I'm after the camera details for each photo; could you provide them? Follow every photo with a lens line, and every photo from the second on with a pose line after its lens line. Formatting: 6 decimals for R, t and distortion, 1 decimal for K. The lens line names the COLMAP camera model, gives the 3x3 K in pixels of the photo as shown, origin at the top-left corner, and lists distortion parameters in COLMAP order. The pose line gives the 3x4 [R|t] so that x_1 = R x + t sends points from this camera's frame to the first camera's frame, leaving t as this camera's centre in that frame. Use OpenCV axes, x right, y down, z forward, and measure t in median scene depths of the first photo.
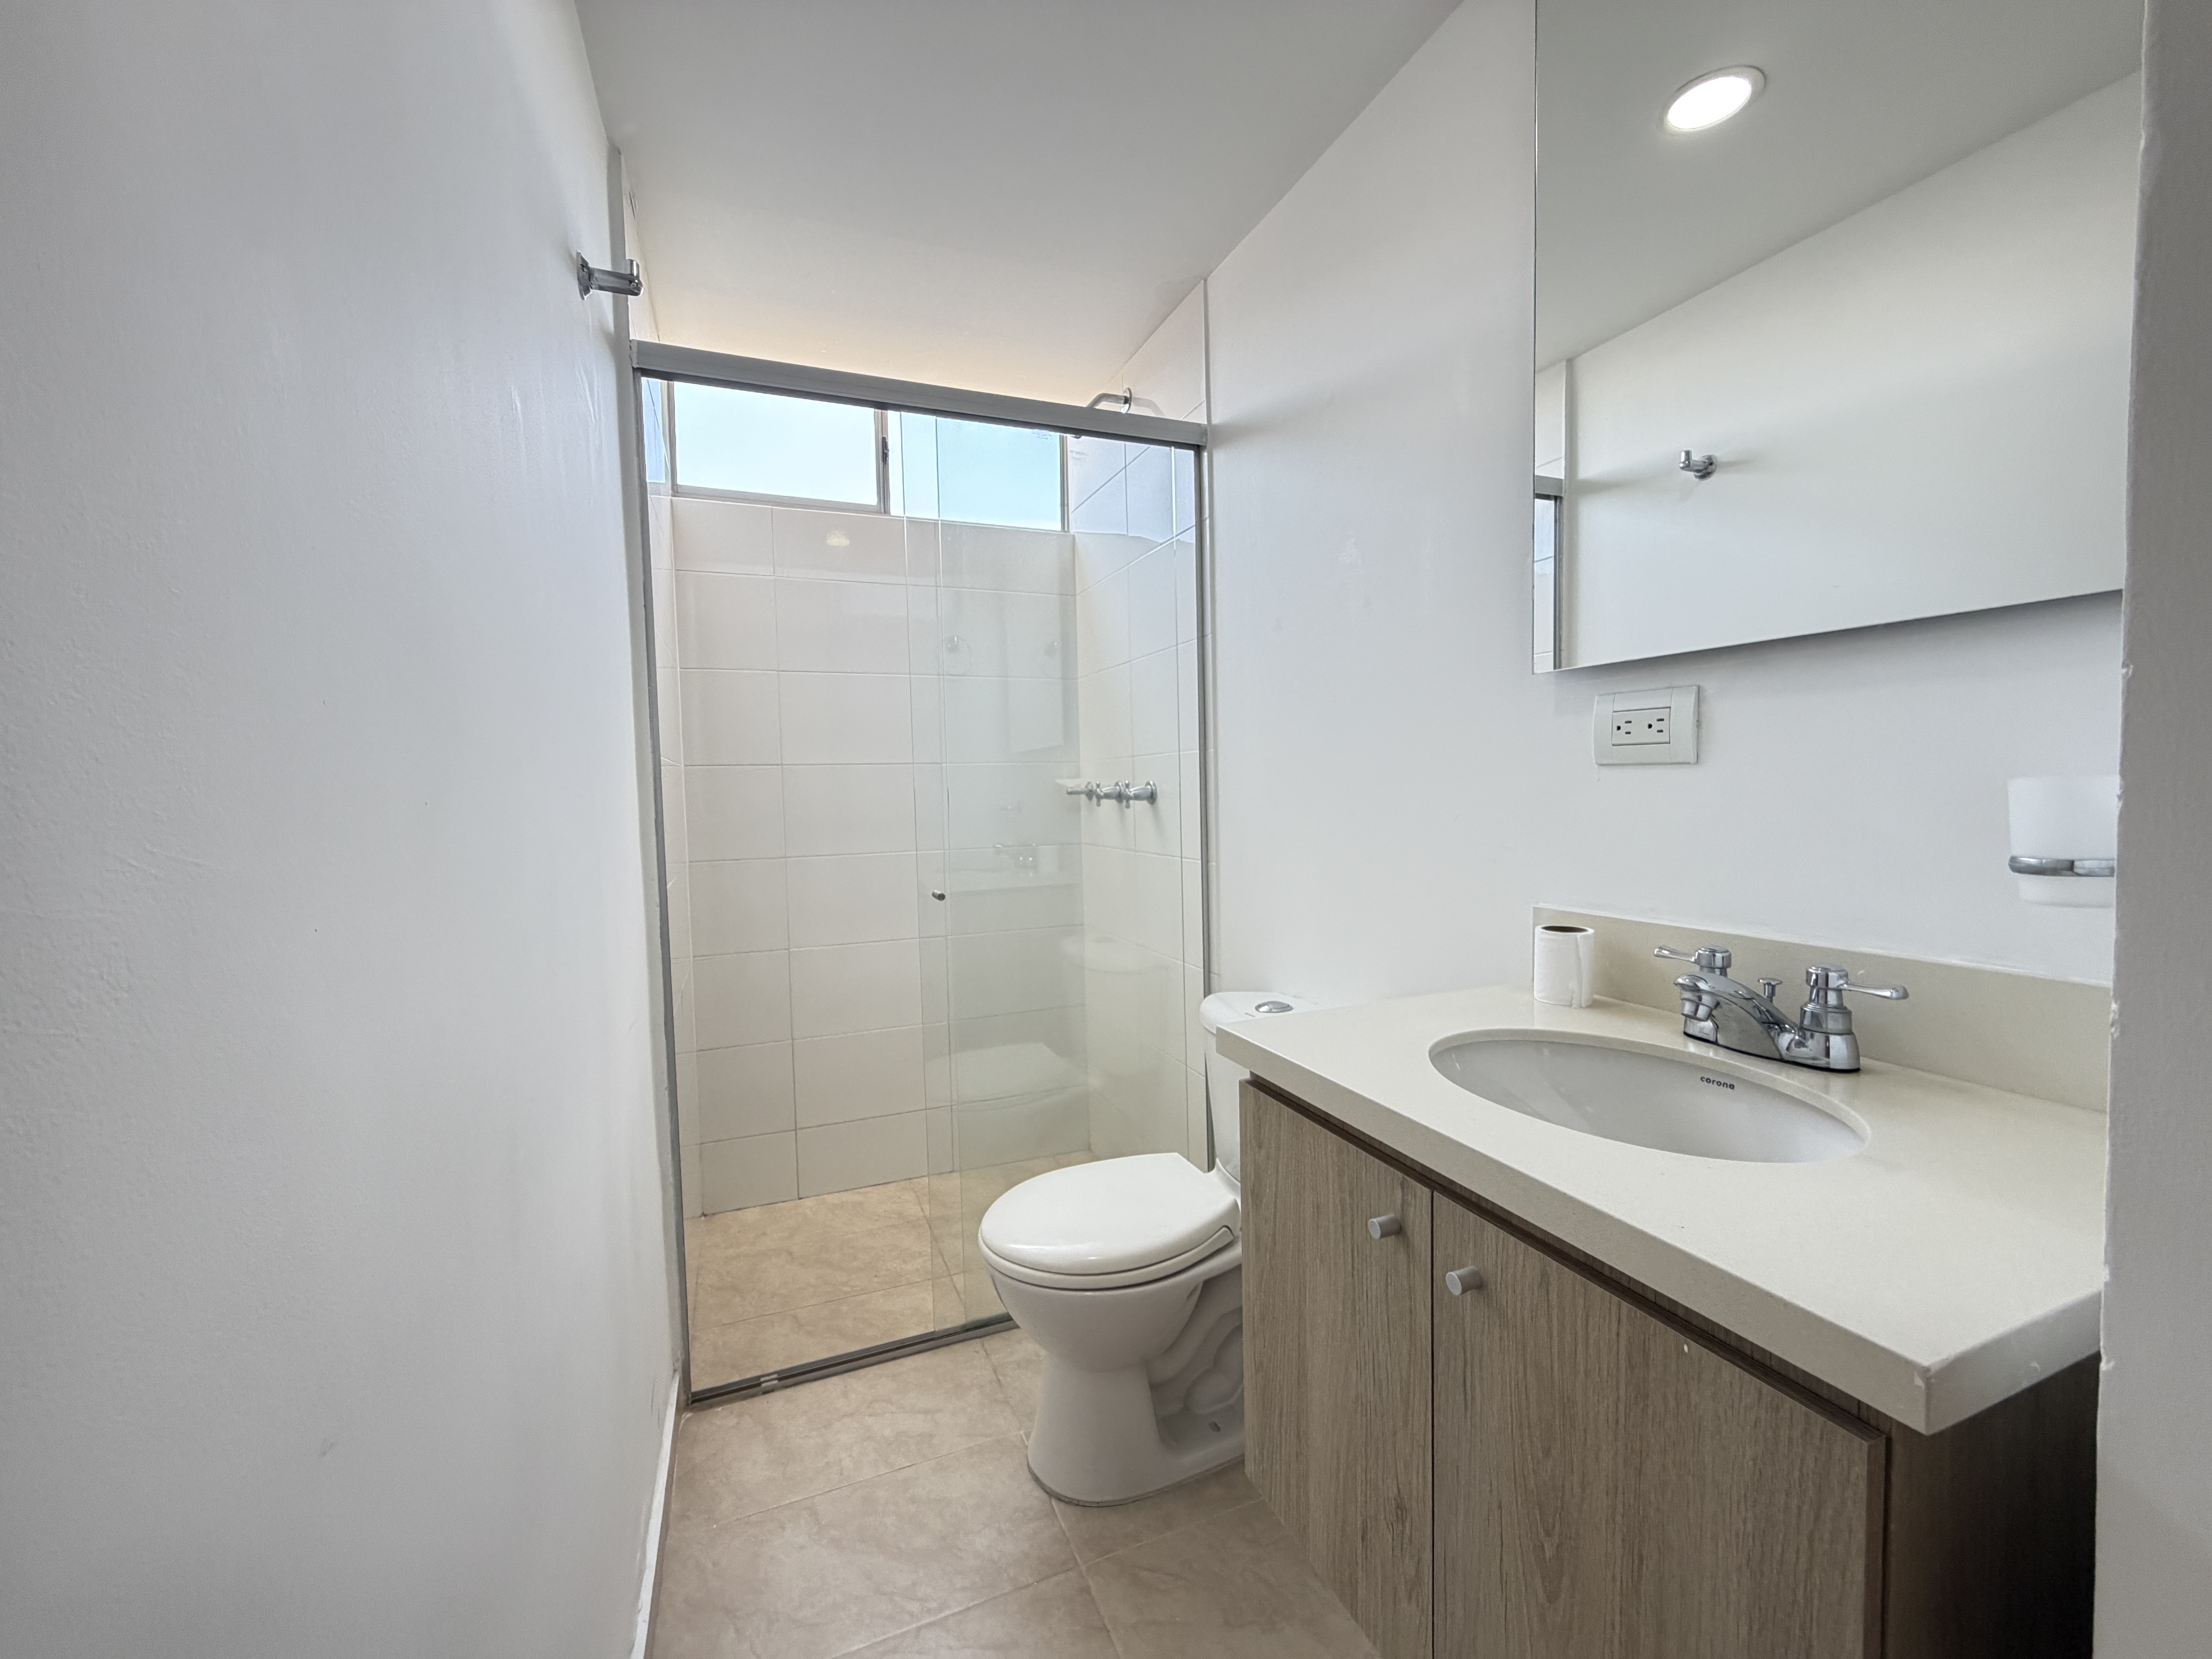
lens RADIAL K [[882.3, 0, 1098.3], [0, 882.3, 827.9], [0, 0, 1]] dist [-0.000088, 0.000570]
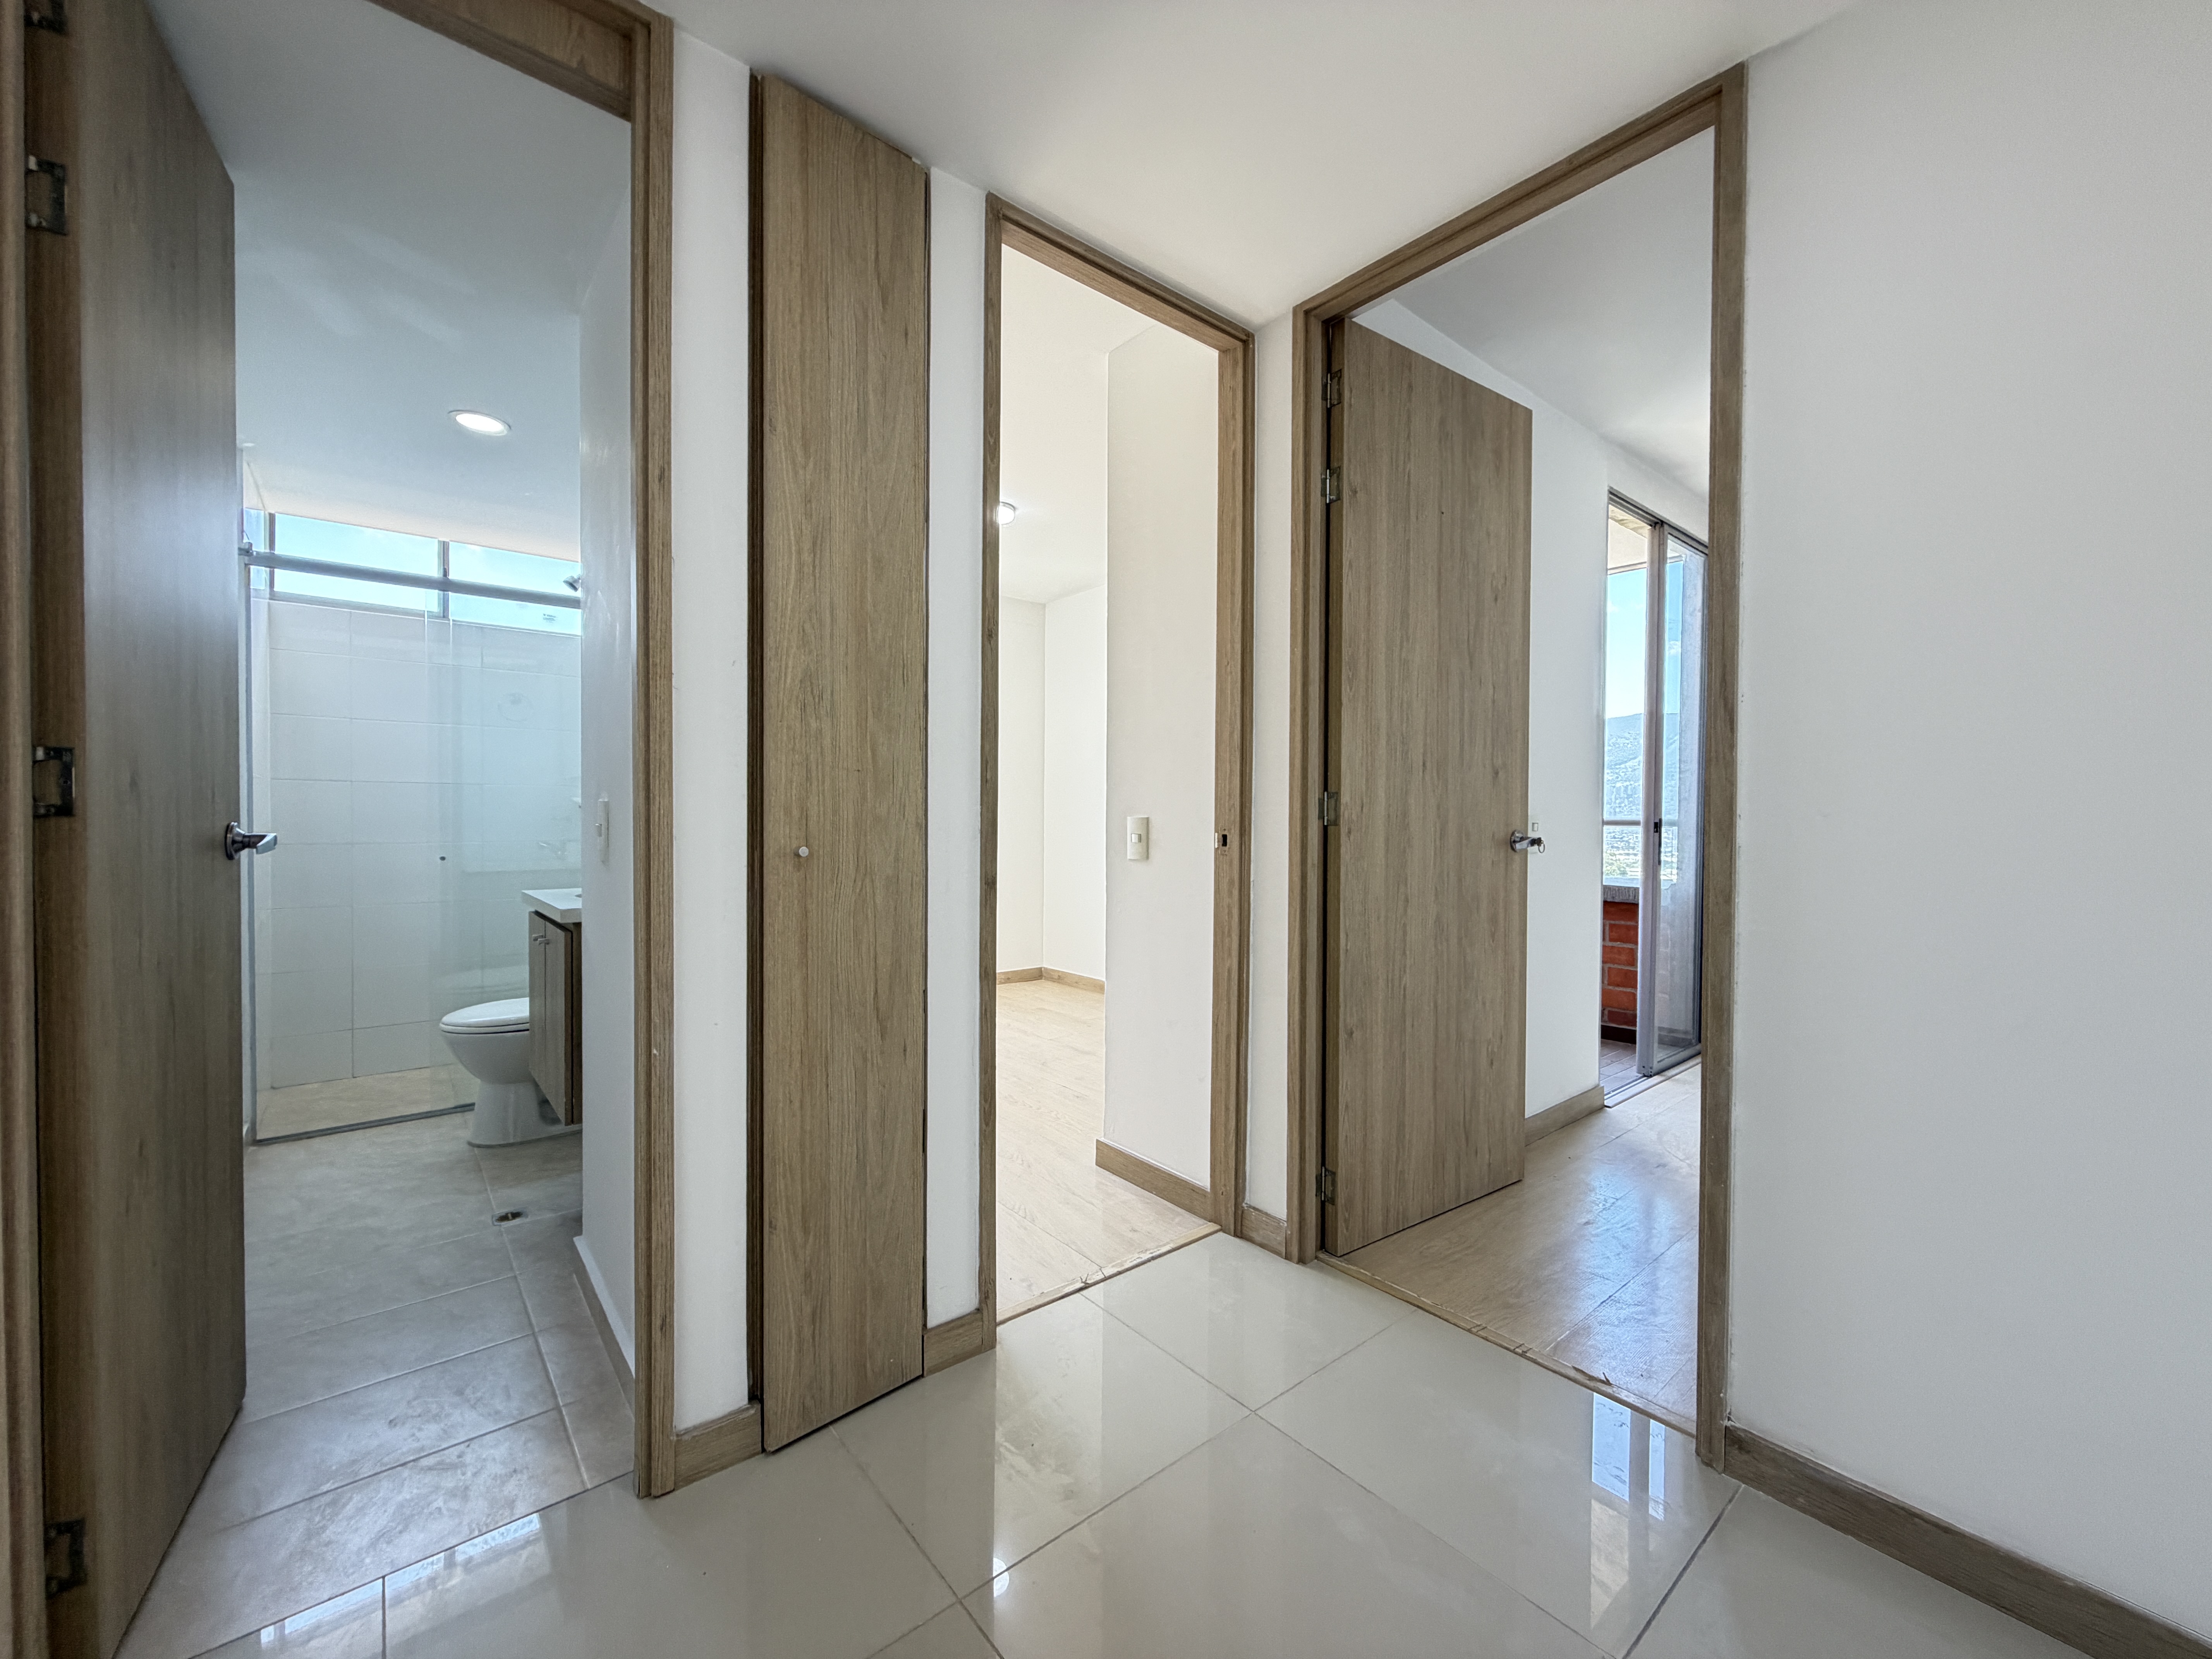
lens RADIAL K [[882.3, 0, 1098.3], [0, 882.3, 827.9], [0, 0, 1]] dist [-0.000088, 0.000570]
pose [[0.951521, 0.024571, 0.306601, 0.609870], [-0.012596, 0.999081, -0.040976, 0.082010], [-0.307326, 0.035127, 0.950956, -1.272429]]
